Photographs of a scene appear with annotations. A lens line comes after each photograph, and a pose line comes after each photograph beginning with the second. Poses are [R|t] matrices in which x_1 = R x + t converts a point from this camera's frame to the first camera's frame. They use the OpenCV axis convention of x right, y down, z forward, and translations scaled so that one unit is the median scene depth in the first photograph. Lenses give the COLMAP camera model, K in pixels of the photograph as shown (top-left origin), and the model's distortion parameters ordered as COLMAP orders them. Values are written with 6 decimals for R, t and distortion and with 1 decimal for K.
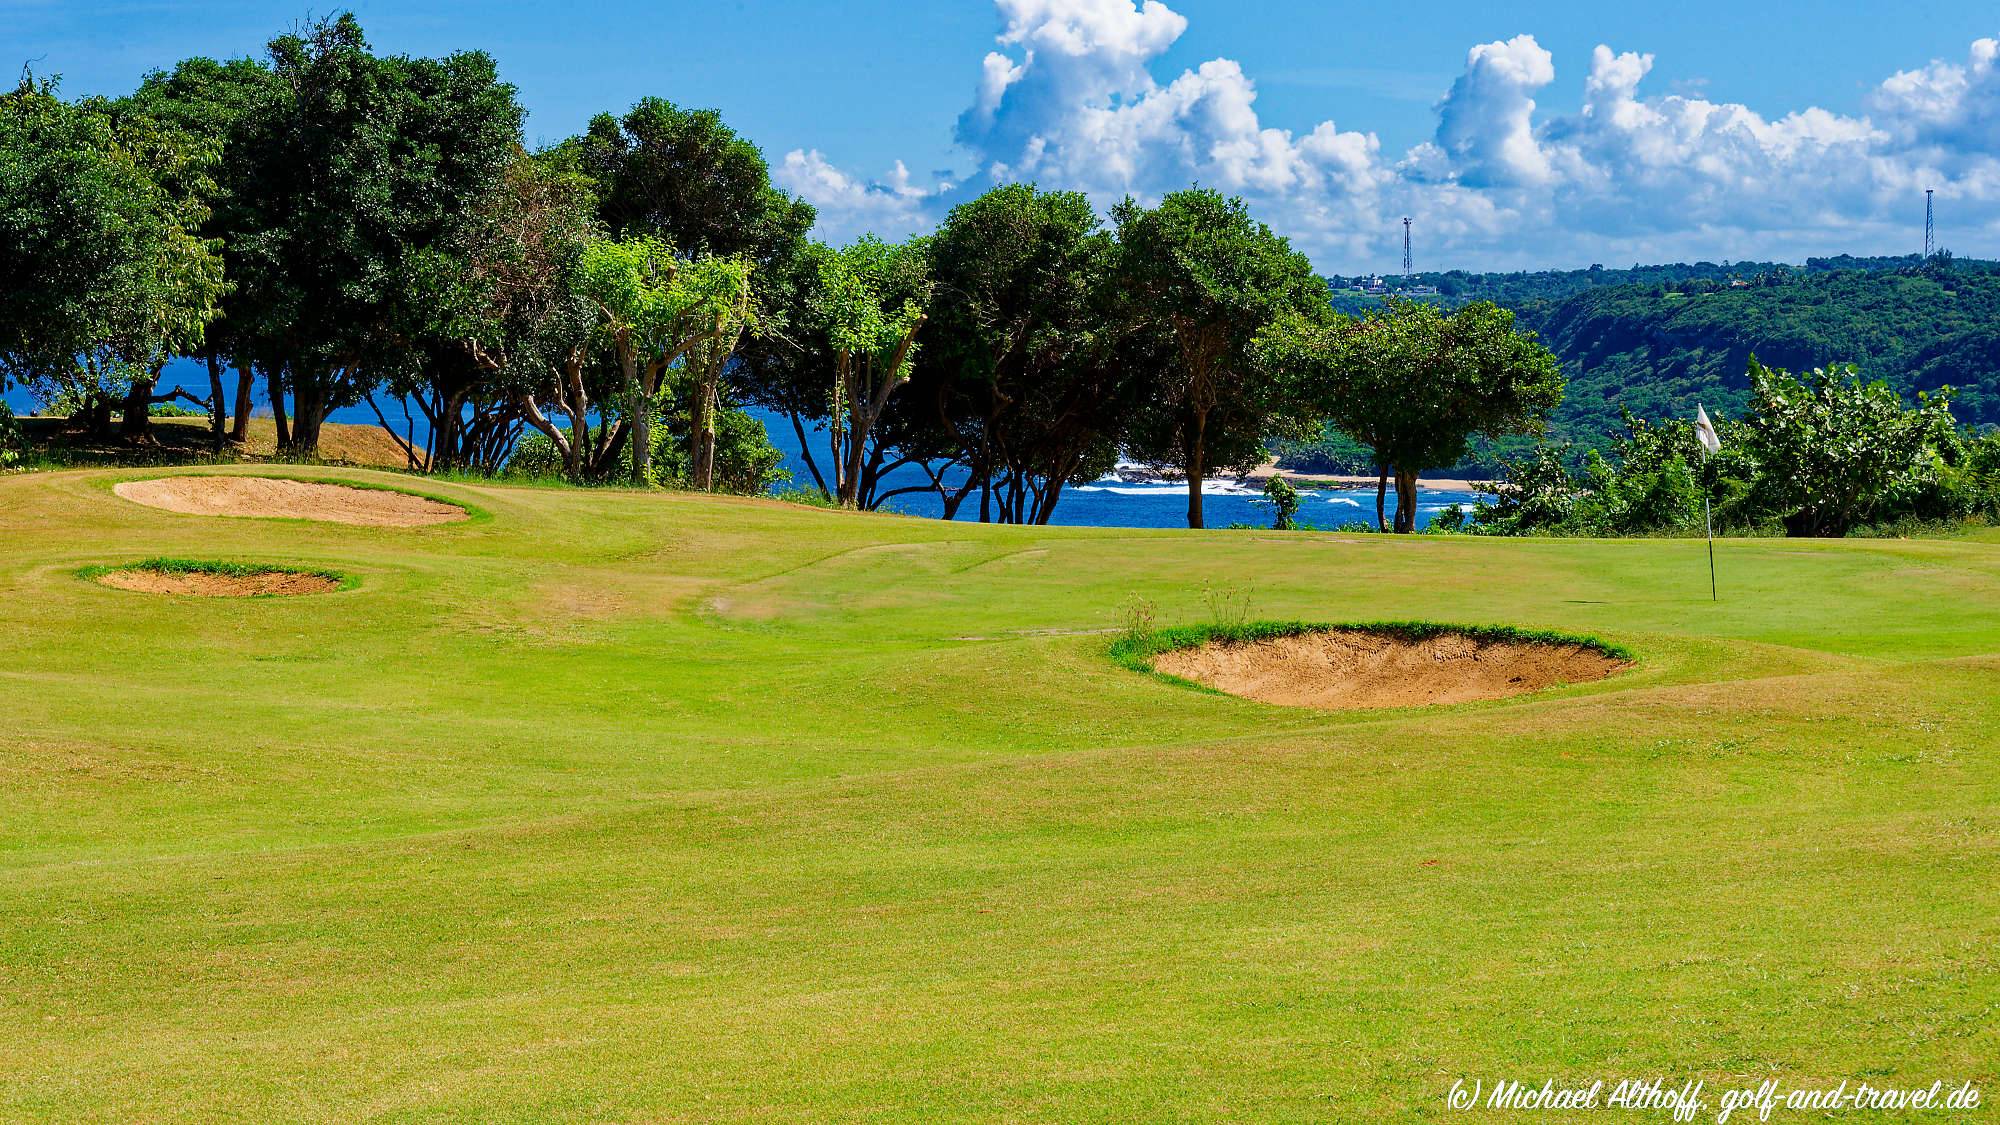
lens RADIAL K [[4833.8, 0, 1000.3], [0, 4833.8, 558.1], [0, 0, 1]] dist [0.047715, 0.000000]
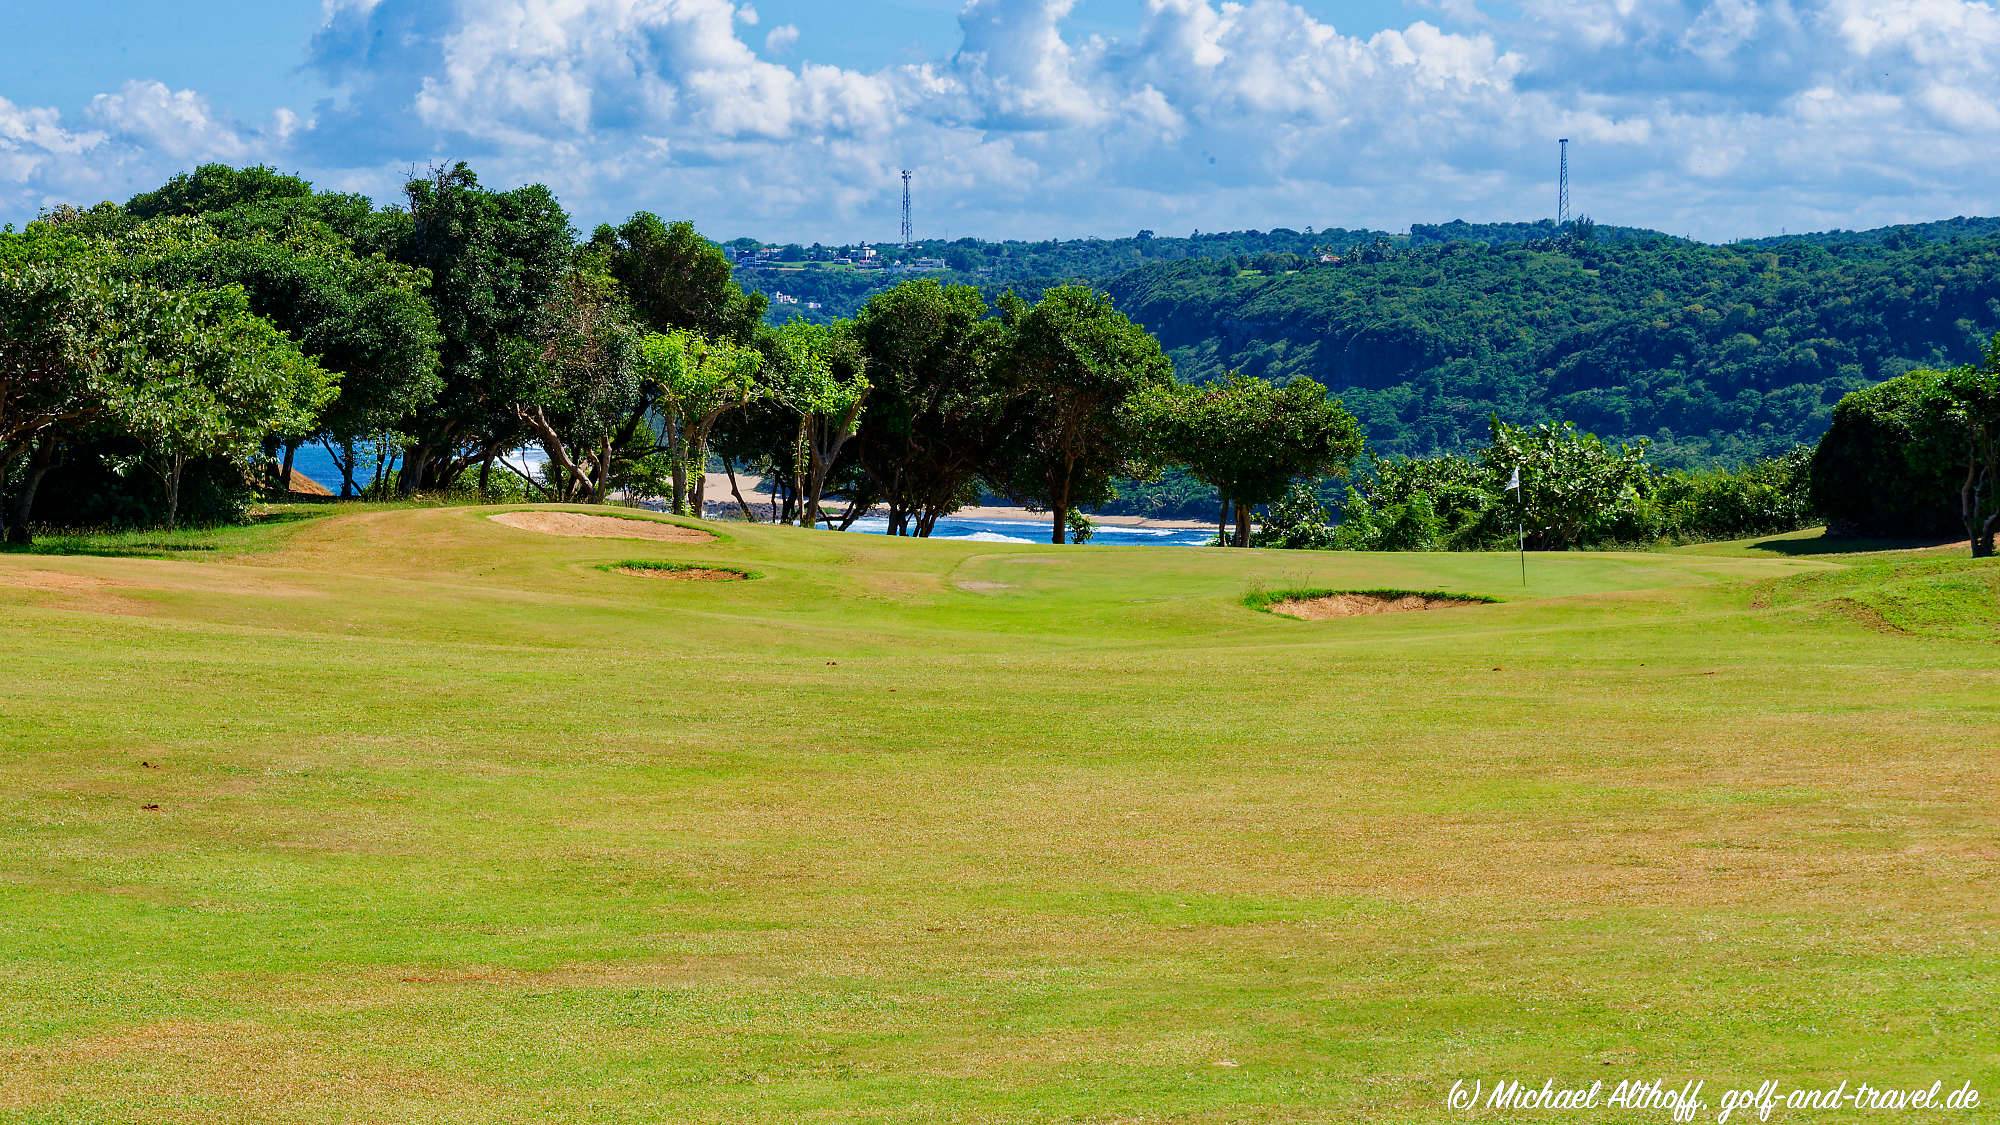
lens RADIAL K [[6256.6, 0, 1000.8], [0, 6256.6, 564.8], [0, 0, 1]] dist [0.186485, 0.000000]
pose [[0.994999, -0.002079, 0.099864, -0.143557], [0.002752, 0.999974, -0.006604, 0.008995], [-0.099848, 0.006846, 0.994979, -0.654215]]
